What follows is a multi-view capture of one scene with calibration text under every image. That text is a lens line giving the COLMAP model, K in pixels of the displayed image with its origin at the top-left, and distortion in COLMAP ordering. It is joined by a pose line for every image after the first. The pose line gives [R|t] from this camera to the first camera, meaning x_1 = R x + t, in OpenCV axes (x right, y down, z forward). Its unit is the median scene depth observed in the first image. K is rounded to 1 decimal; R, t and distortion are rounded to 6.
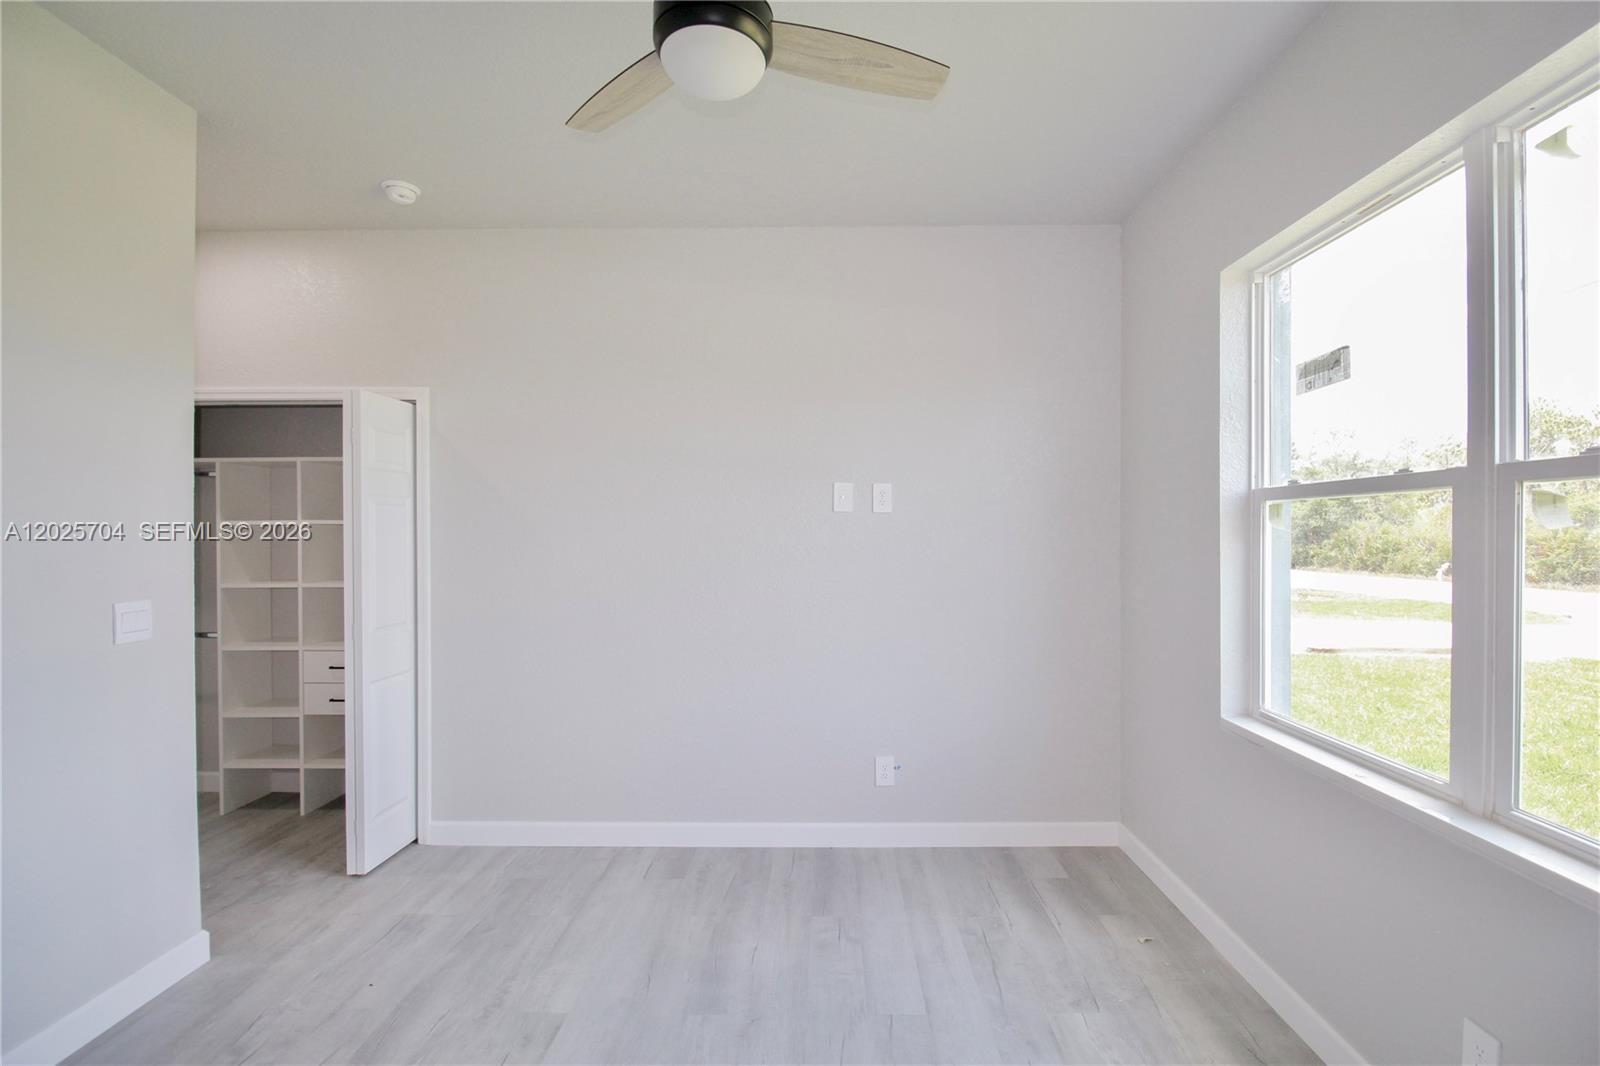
lens RADIAL K [[719.6, 0, 800.0], [0, 719.6, 533.0], [0, 0, 1]] dist [-0.000543, -0.000210]
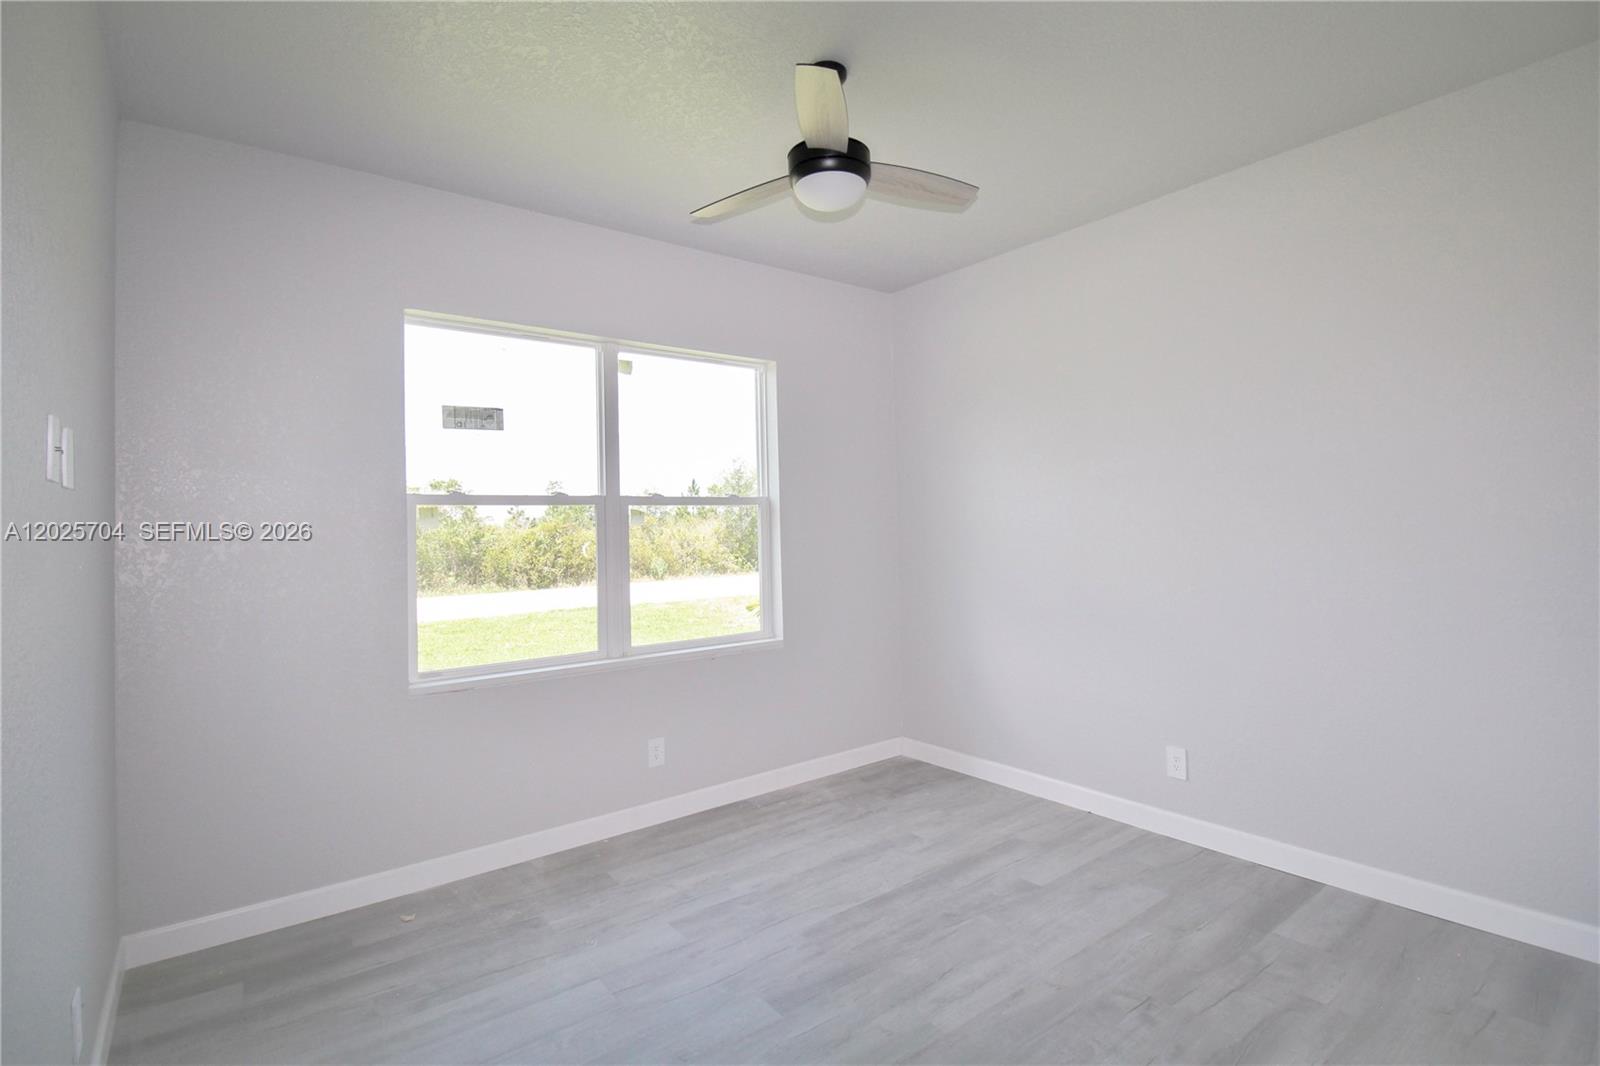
lens RADIAL K [[719.6, 0, 800.0], [0, 719.6, 533.0], [0, 0, 1]] dist [-0.000543, -0.000210]
pose [[-0.591135, 0.036514, 0.805746, -0.834998], [0.037849, 0.999130, -0.017510, 0.058177], [-0.805684, 0.020146, -0.592003, 1.346031]]
